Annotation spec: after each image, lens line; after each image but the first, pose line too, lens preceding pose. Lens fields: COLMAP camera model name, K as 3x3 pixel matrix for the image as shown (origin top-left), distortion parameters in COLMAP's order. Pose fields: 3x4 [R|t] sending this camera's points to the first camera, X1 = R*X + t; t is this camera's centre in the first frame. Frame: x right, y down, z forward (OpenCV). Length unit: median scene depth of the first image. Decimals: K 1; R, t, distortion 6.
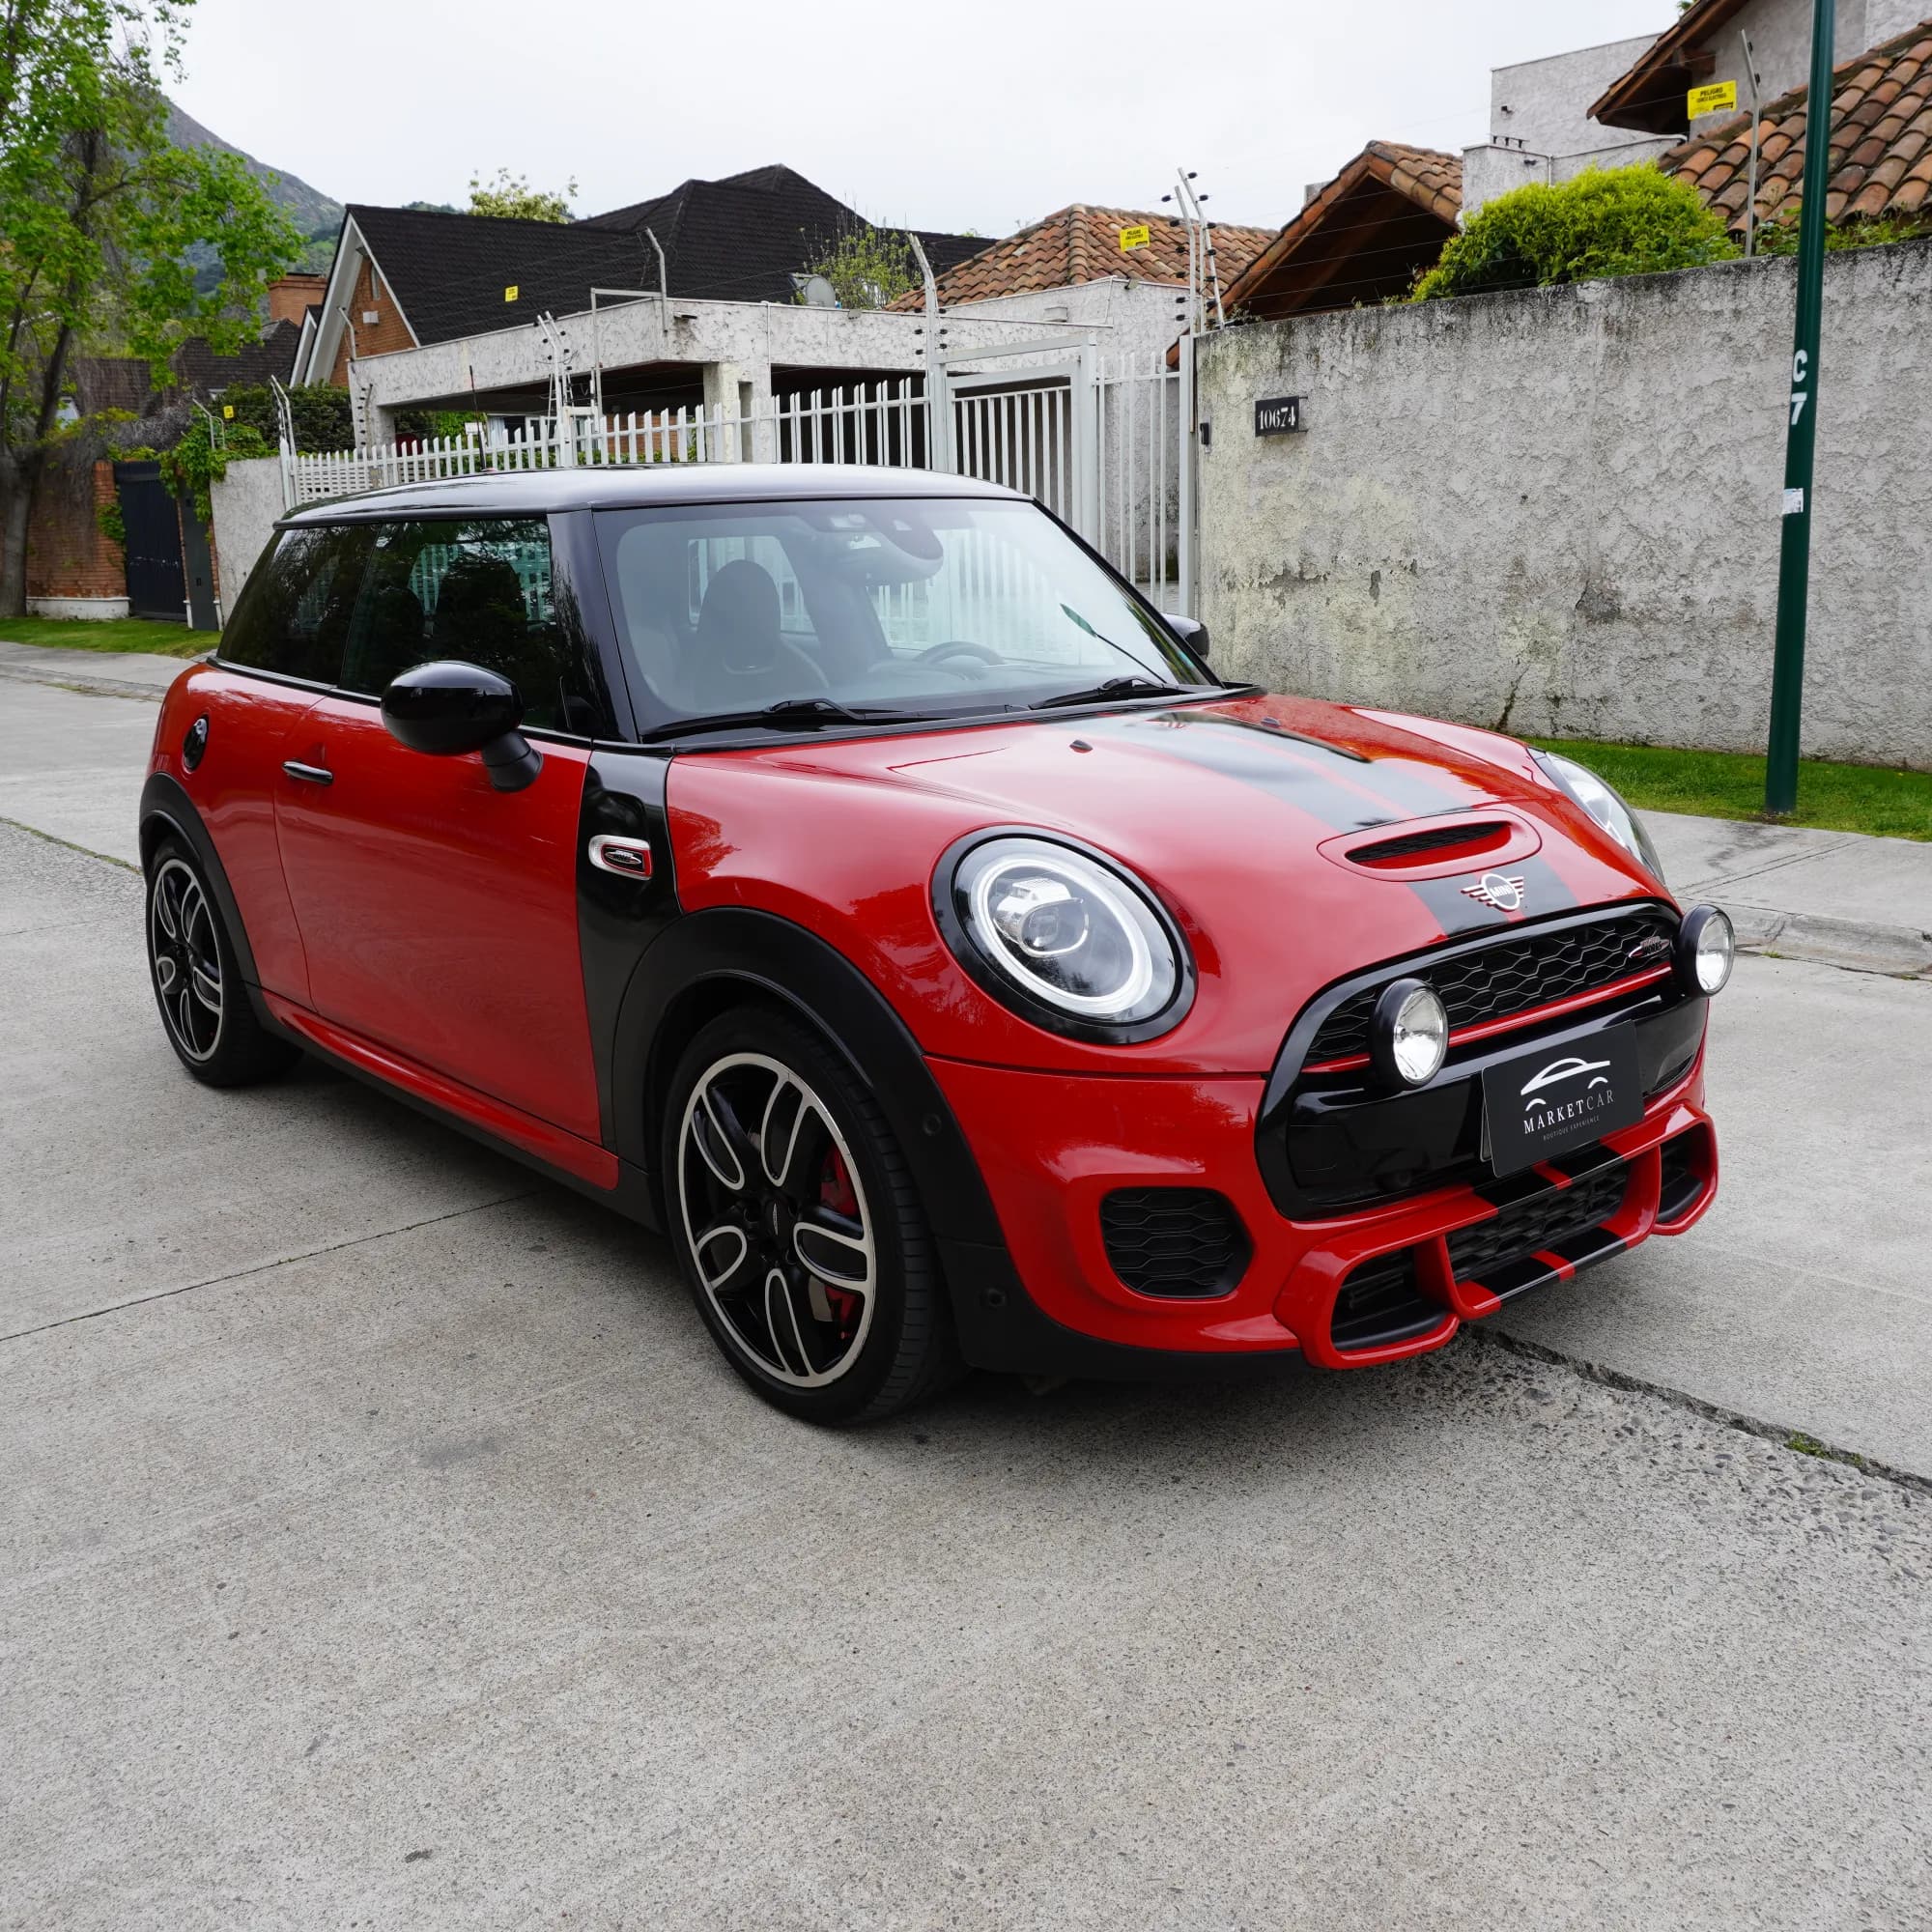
lens RADIAL K [[1940.0, 0, 962.8], [0, 1940.0, 959.4], [0, 0, 1]] dist [-0.055013, 0.052573]
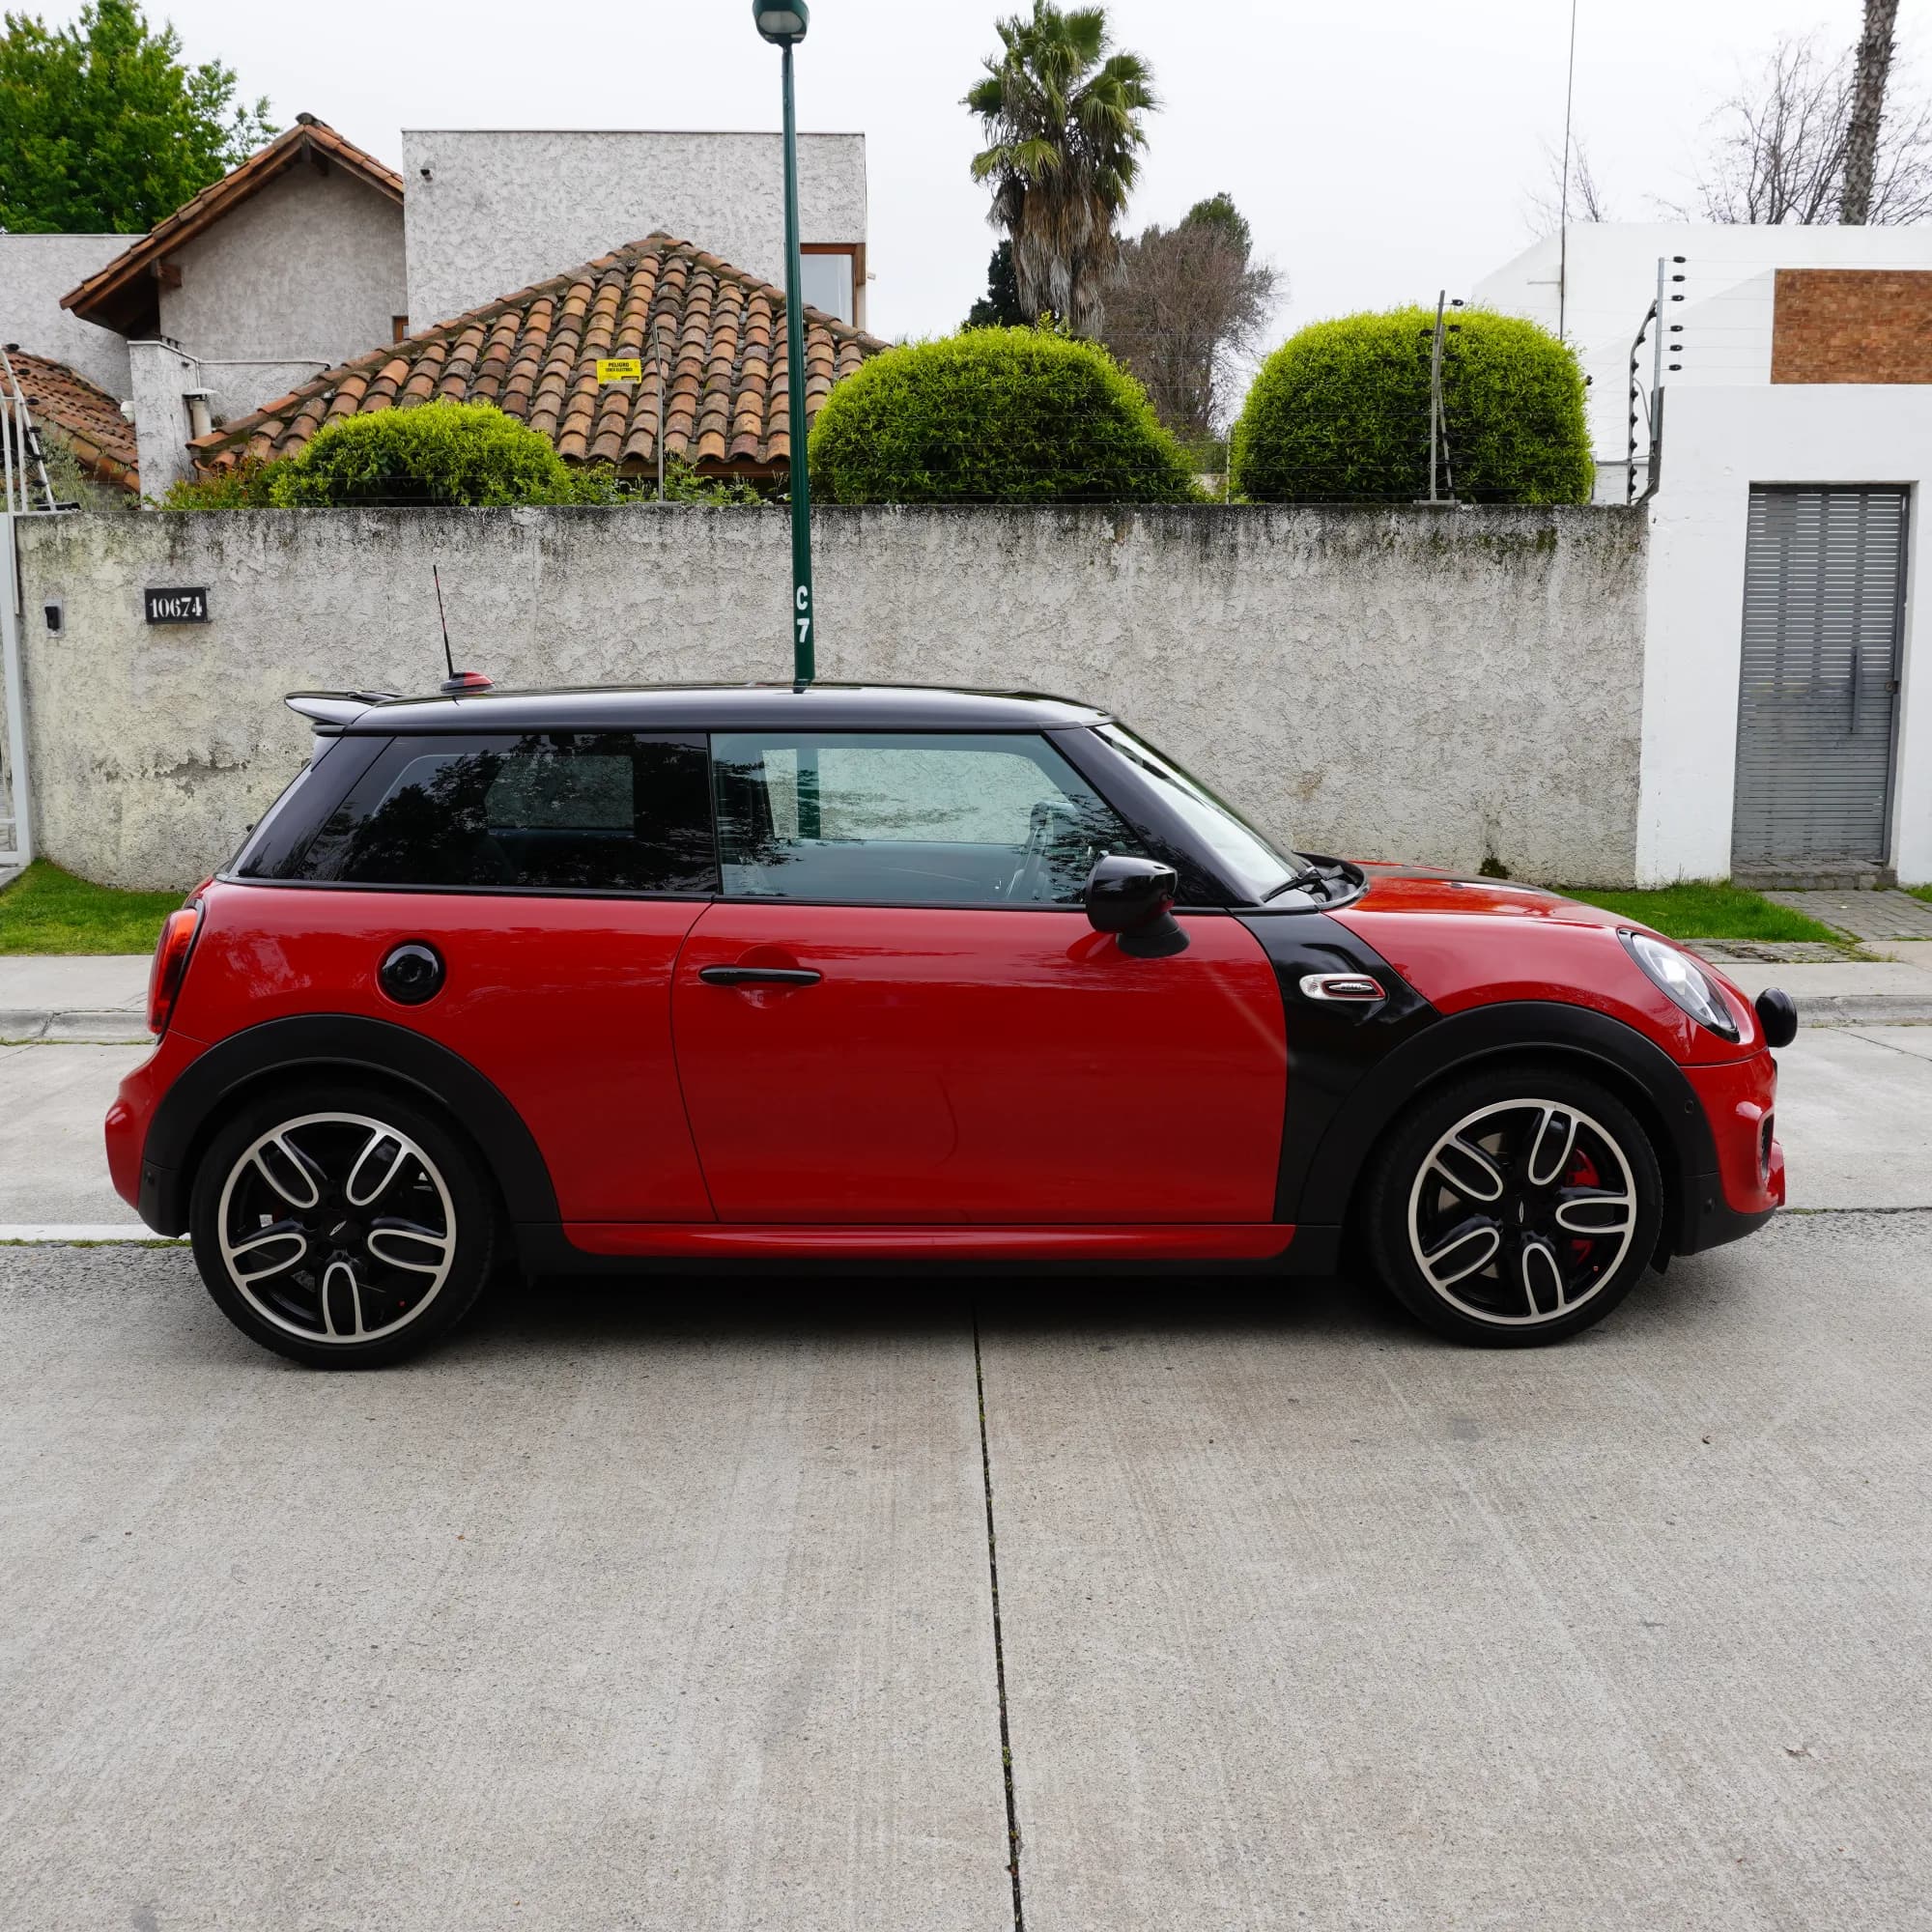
lens RADIAL K [[1940.0, 0, 962.8], [0, 1940.0, 959.4], [0, 0, 1]] dist [-0.055013, 0.052573]
pose [[0.617491, -0.091088, 0.781286, -0.420010], [0.159455, 0.987145, -0.010938, -0.030330], [-0.770246, 0.131334, 0.624077, 0.108702]]
